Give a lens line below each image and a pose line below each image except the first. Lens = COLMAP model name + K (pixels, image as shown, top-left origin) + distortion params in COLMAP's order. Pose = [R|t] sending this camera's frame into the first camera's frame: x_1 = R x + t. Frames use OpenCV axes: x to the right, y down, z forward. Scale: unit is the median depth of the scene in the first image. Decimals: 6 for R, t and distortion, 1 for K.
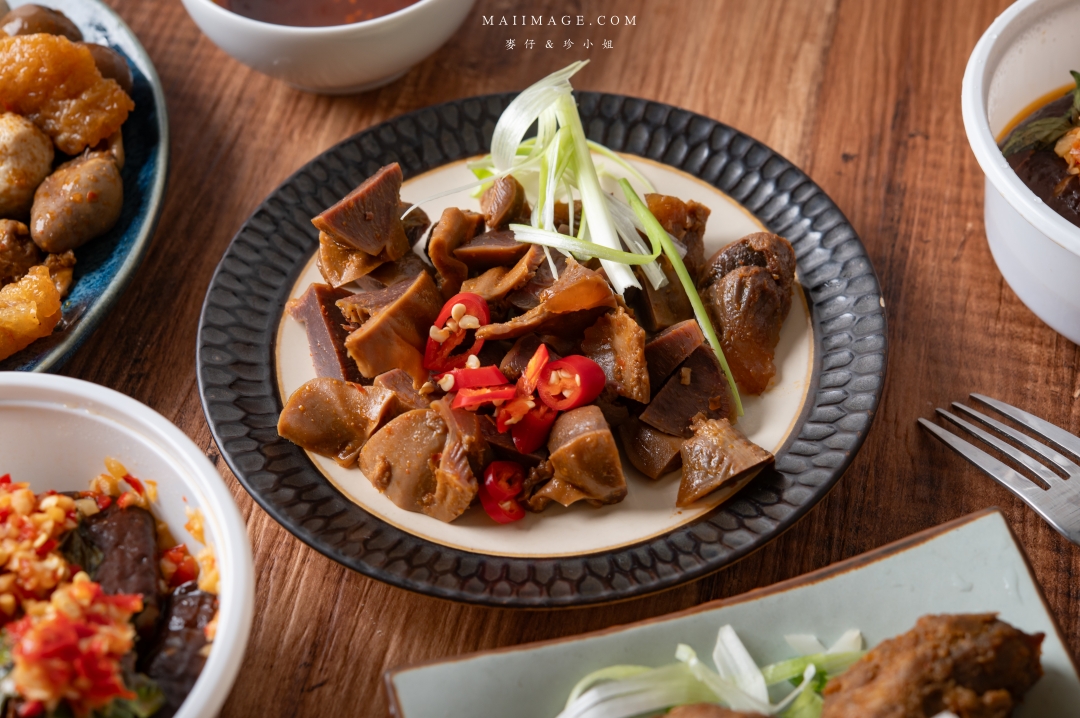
lens RADIAL K [[1946.1, 0, 539.2], [0, 1946.1, 359.9], [0, 0, 1]] dist [0.025199, 0.000000]
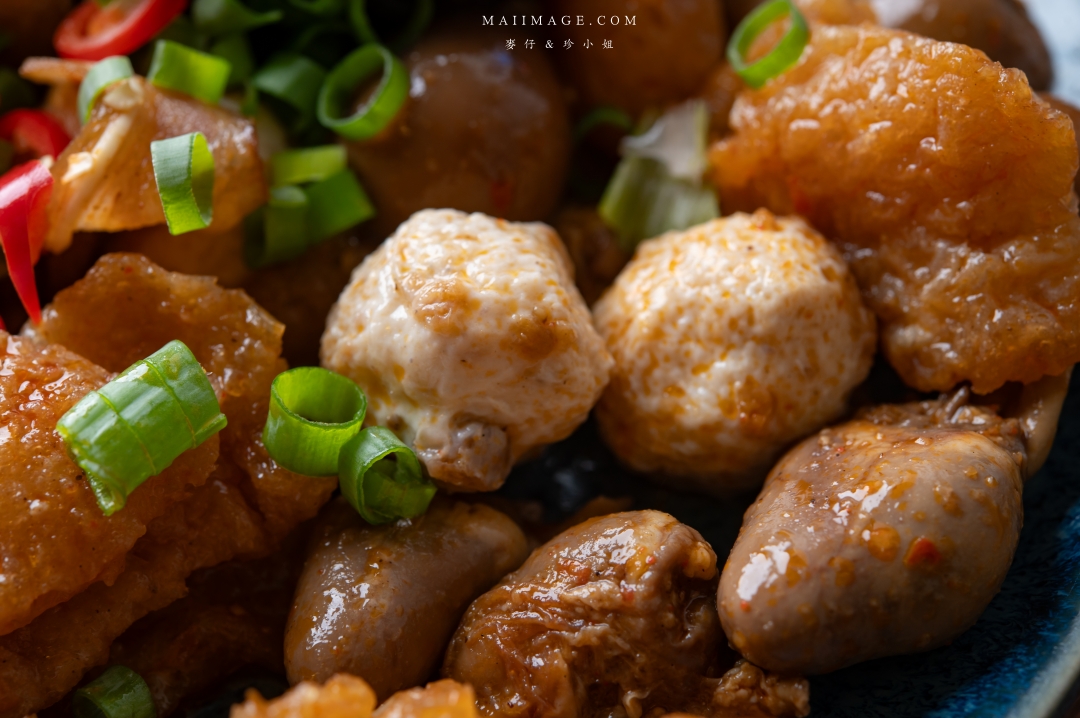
lens RADIAL K [[1946.1, 0, 539.5], [0, 1946.1, 358.1], [0, 0, 1]] dist [0.025199, 0.000000]
pose [[0.861262, 0.363347, -0.355256, -0.175827], [-0.364034, 0.928933, 0.067547, -0.110690], [0.354552, 0.071150, 0.932325, 0.648504]]
